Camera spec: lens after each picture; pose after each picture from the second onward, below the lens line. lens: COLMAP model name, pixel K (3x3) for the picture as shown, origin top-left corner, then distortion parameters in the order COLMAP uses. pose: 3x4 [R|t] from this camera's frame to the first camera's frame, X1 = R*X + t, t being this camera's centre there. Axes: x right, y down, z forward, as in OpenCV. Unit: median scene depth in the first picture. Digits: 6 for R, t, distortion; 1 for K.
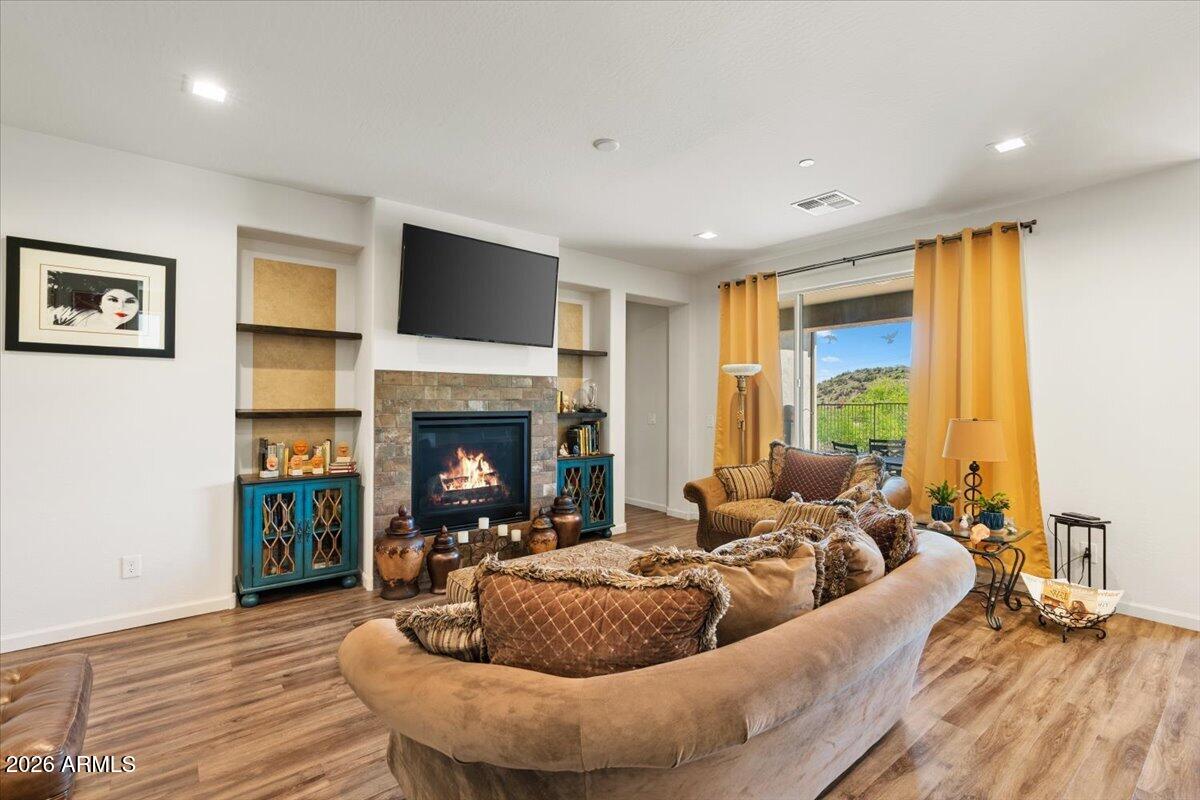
lens RADIAL K [[547.9, 0, 603.7], [0, 547.9, 402.1], [0, 0, 1]] dist [-0.002316, 0.002340]
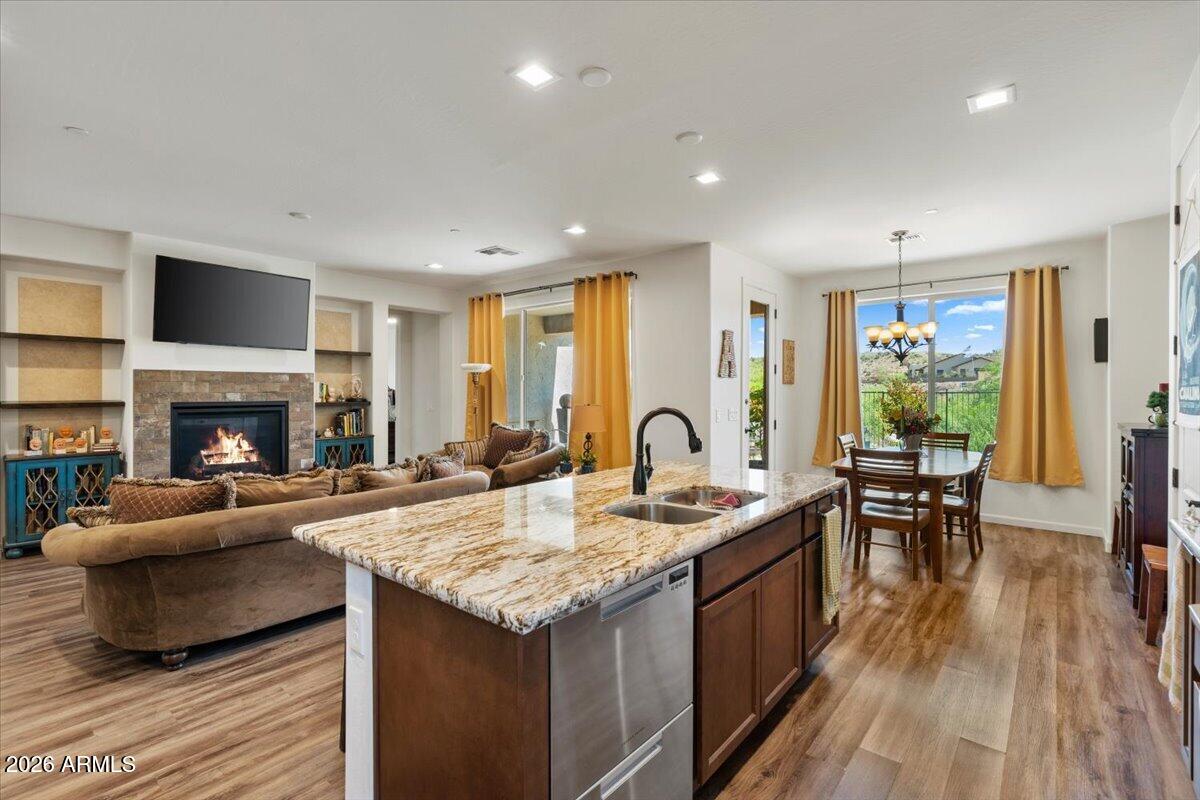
lens RADIAL K [[547.9, 0, 597.7], [0, 547.9, 395.1], [0, 0, 1]] dist [-0.002316, 0.002340]
pose [[0.981655, -0.005250, 0.190593, 0.365457], [0.003503, 0.999949, 0.009503, -0.007257], [-0.190633, -0.008661, 0.981623, -0.414486]]
